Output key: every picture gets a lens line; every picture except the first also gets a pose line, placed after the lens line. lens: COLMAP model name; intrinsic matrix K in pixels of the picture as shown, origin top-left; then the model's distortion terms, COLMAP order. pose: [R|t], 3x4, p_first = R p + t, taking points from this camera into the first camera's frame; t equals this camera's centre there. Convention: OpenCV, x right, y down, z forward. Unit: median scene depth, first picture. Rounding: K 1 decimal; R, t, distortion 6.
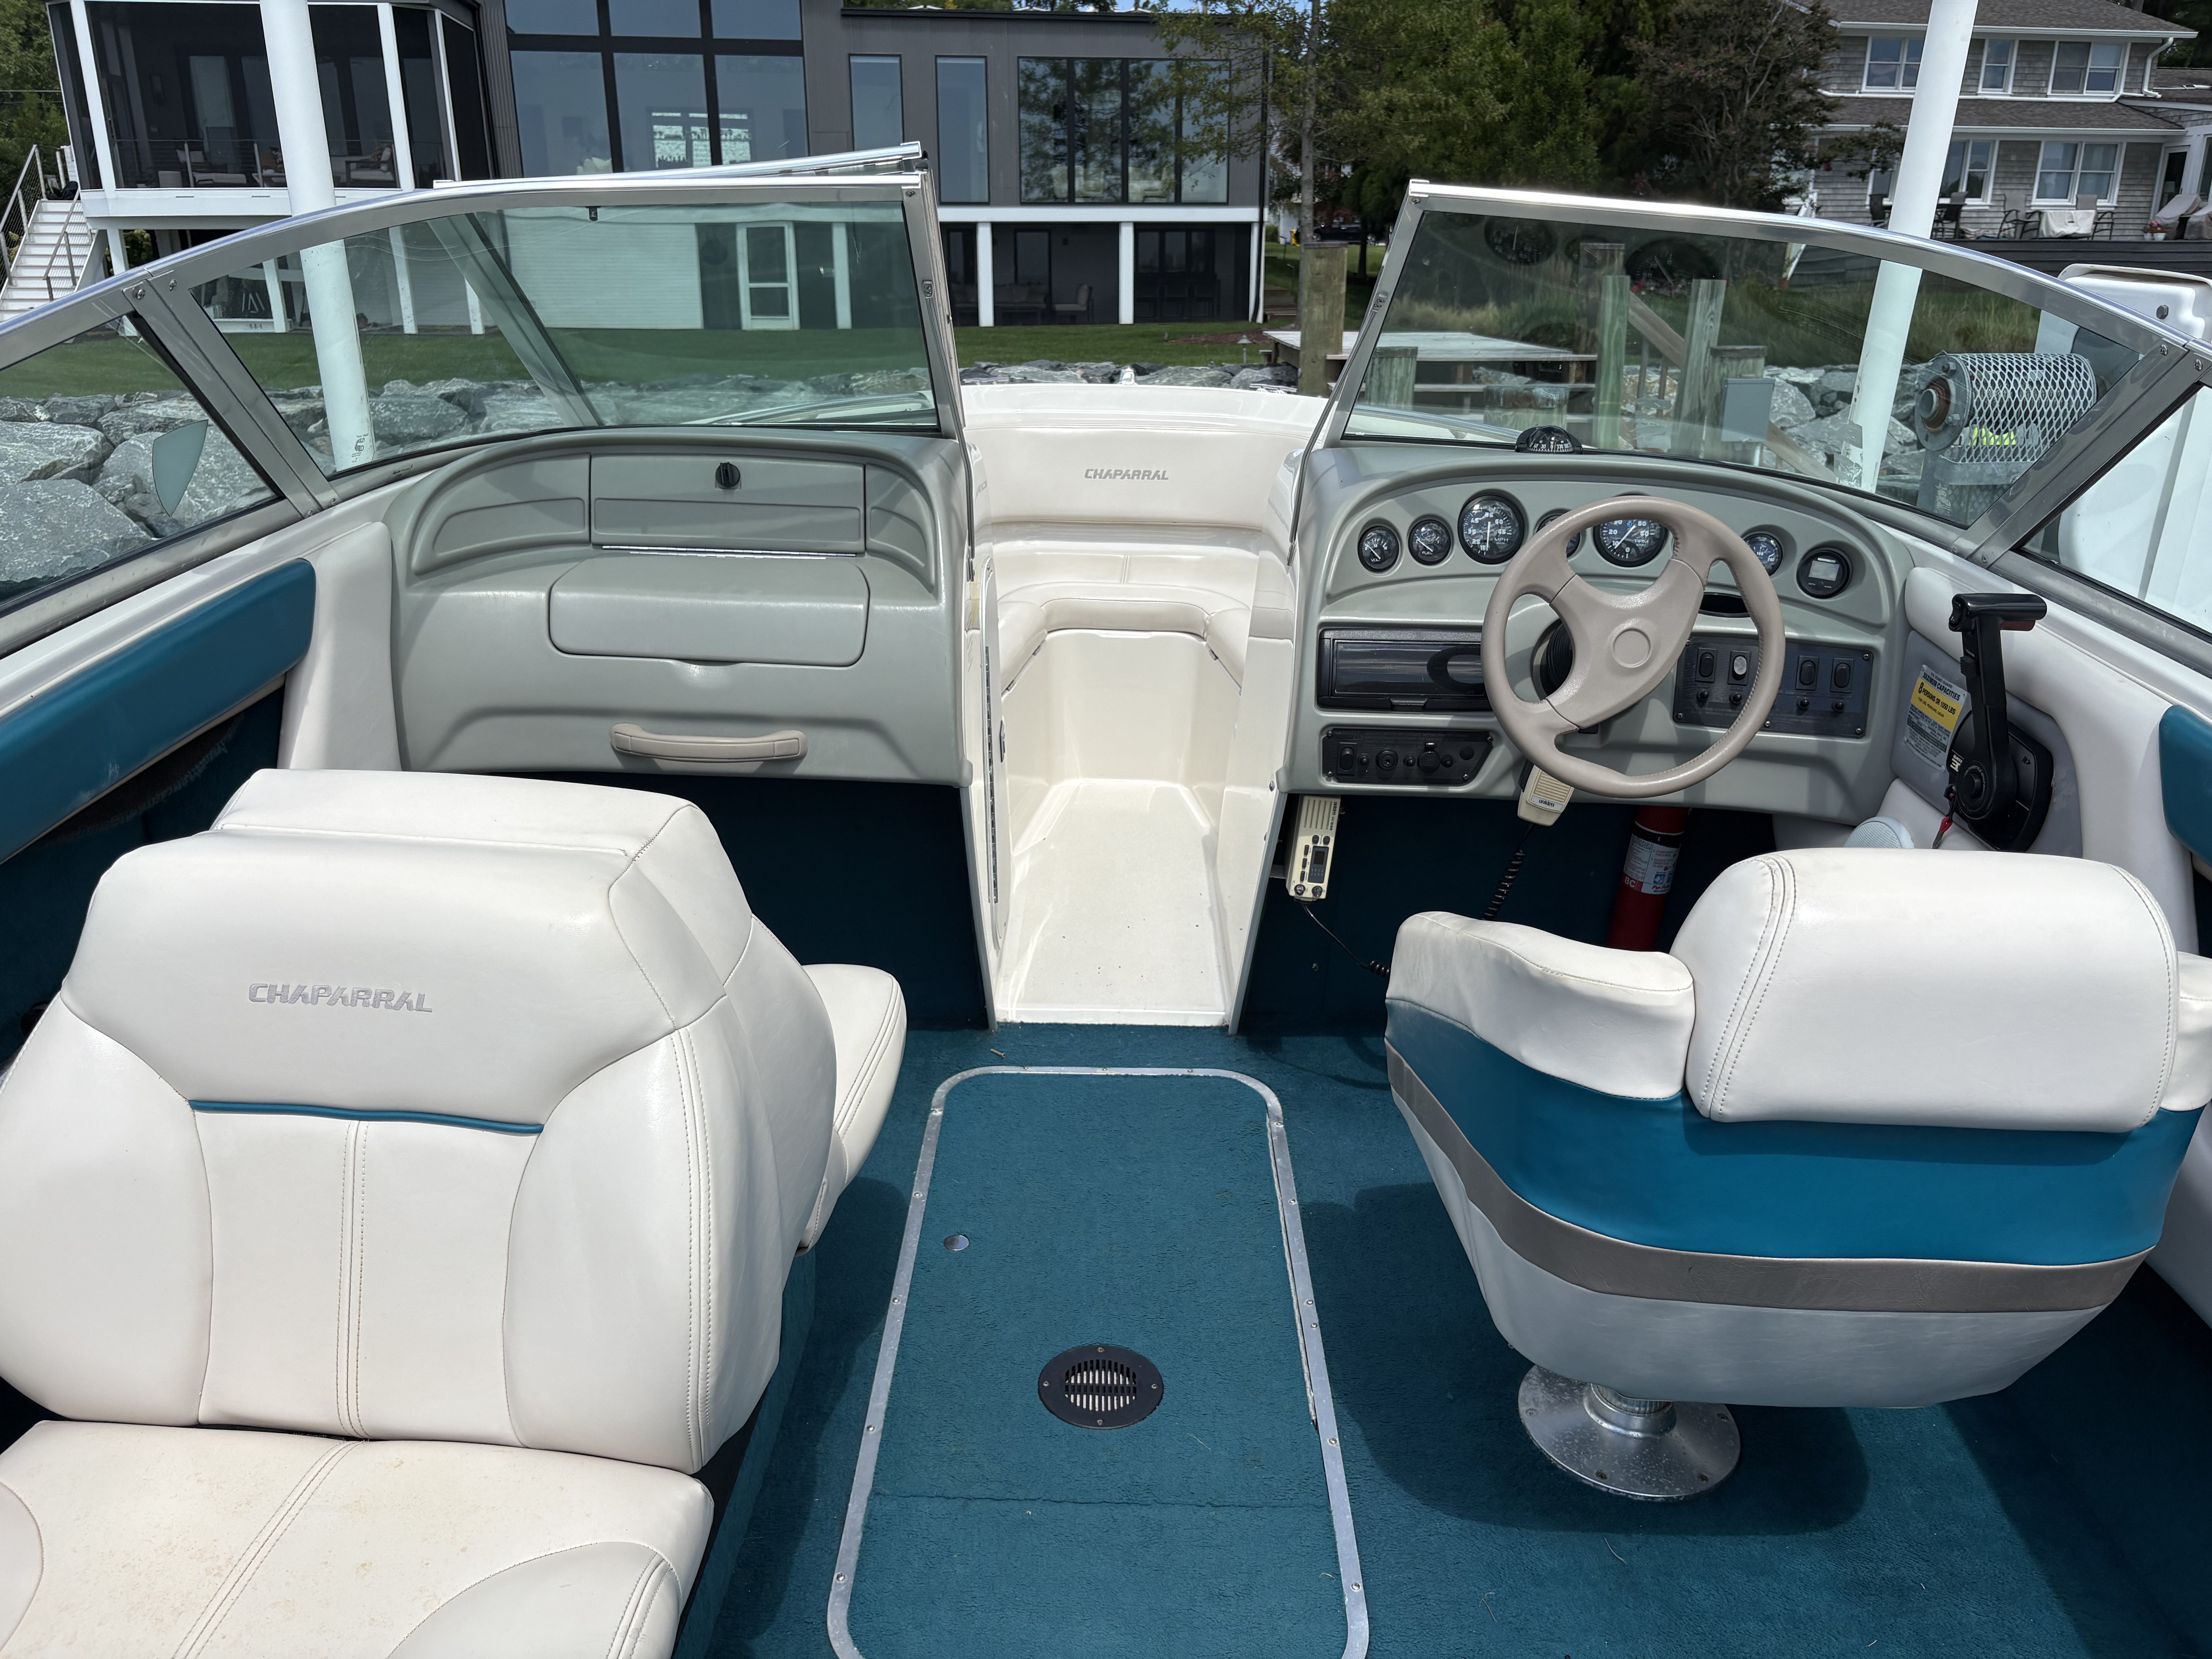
lens RADIAL K [[1716.7, 0, 1108.1], [0, 1716.7, 845.8], [0, 0, 1]] dist [0.007449, -0.005203]
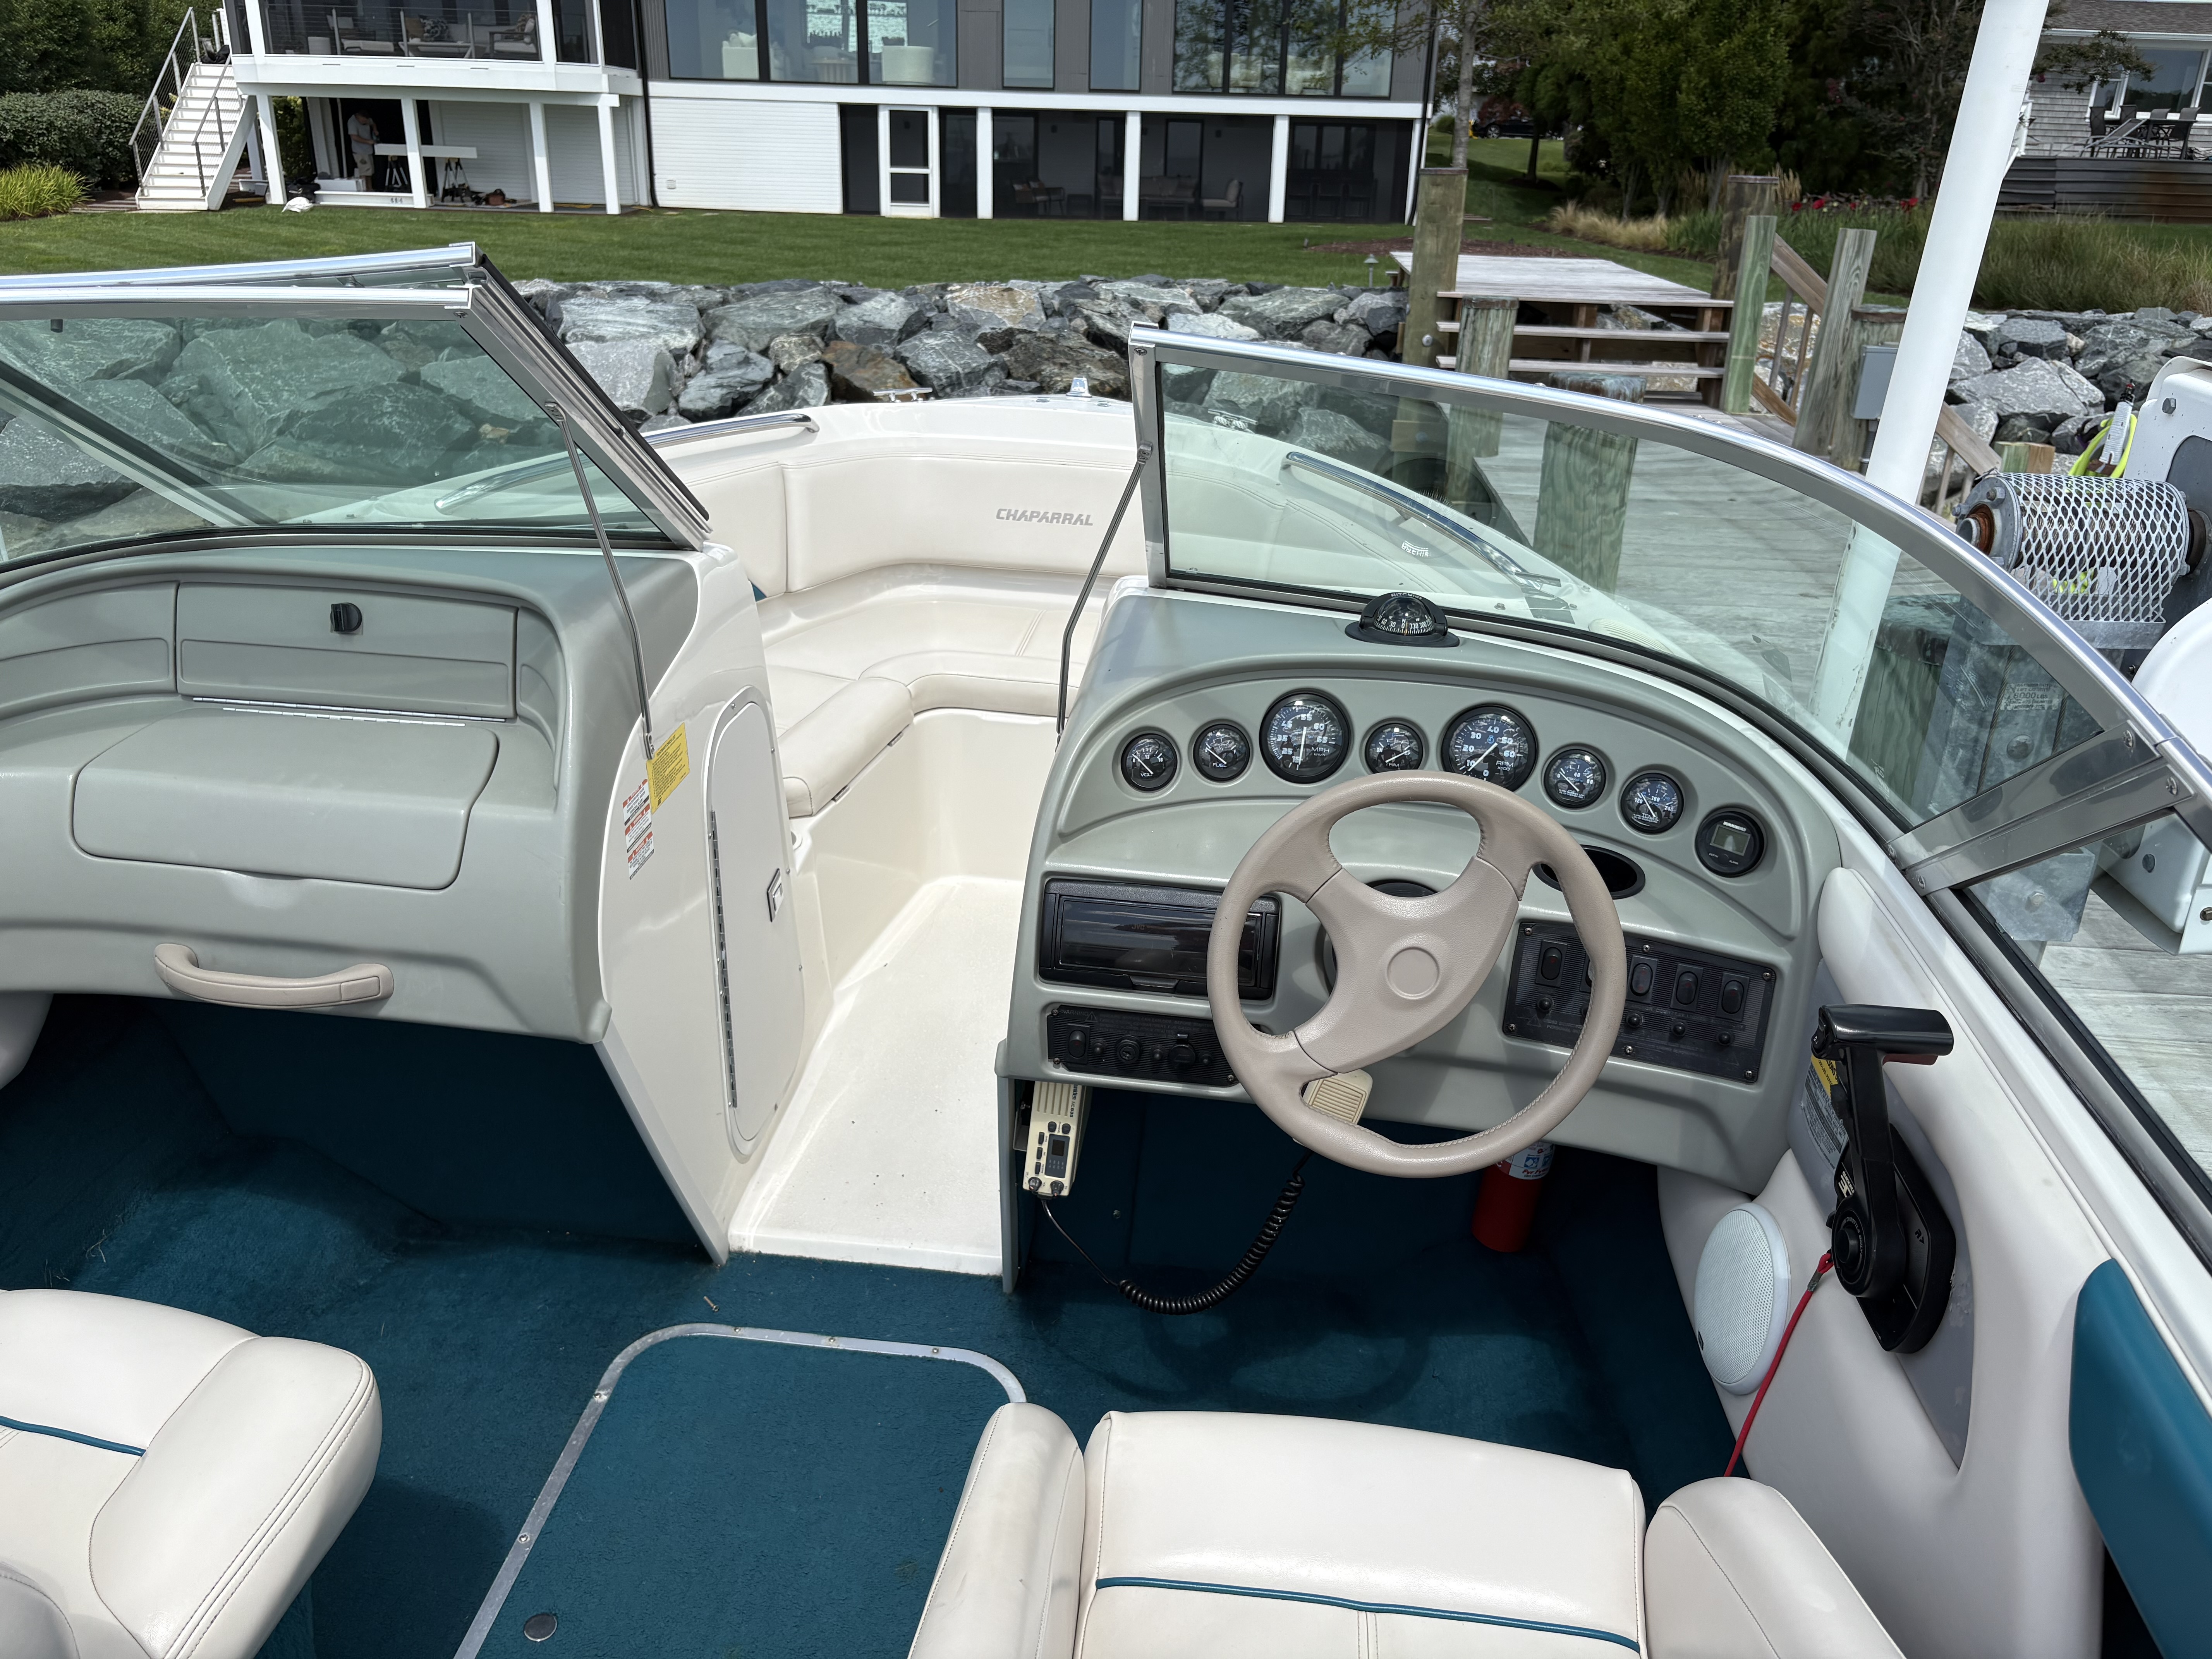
lens RADIAL K [[1738.1, 0, 1106.0], [0, 1738.1, 829.5], [0, 0, 1]] dist [-0.000215, 0.010003]
pose [[0.995408, 0.058379, -0.075858, 0.027609], [-0.054723, 0.997279, 0.049403, -0.024971], [0.078536, -0.045025, 0.995894, 0.031432]]
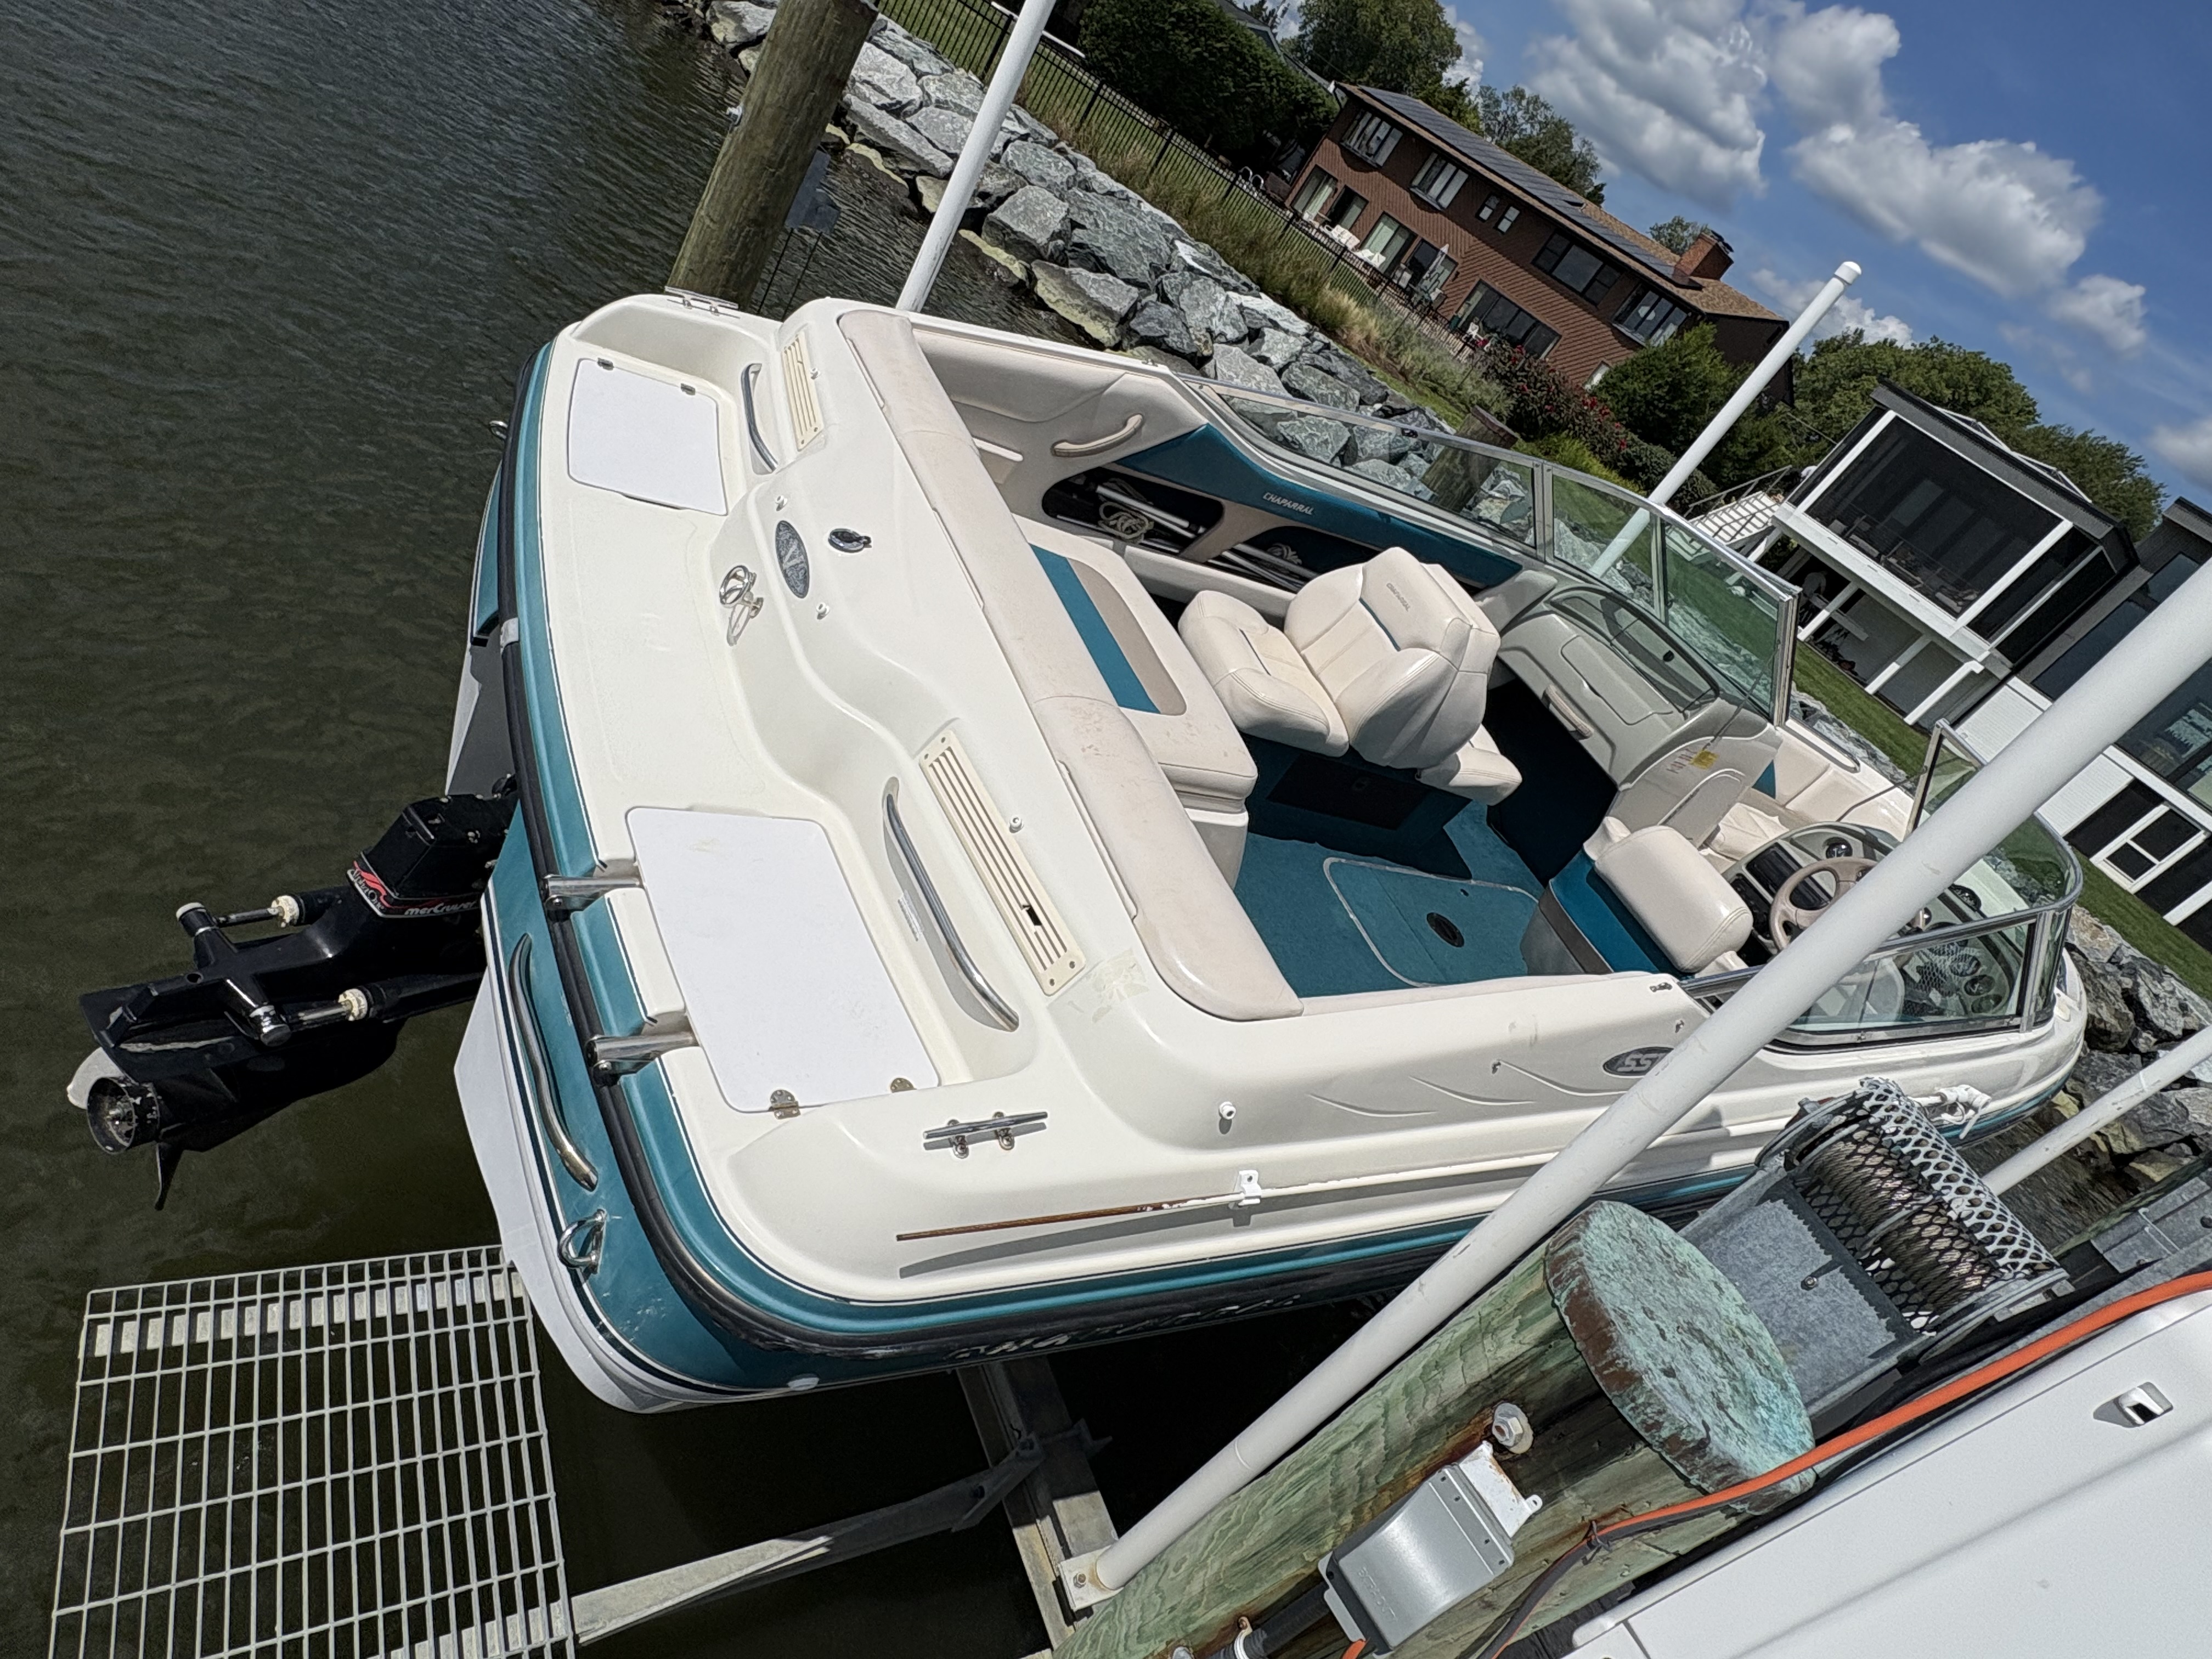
lens RADIAL K [[1207.2, 0, 1106.0], [0, 1207.2, 829.5], [0, 0, 1]] dist [-0.000217, 0.010834]
pose [[0.384146, 0.686813, -0.617025, 0.101276], [-0.746198, 0.624515, 0.230583, 0.020630], [0.543709, 0.371845, 0.752404, -0.094042]]
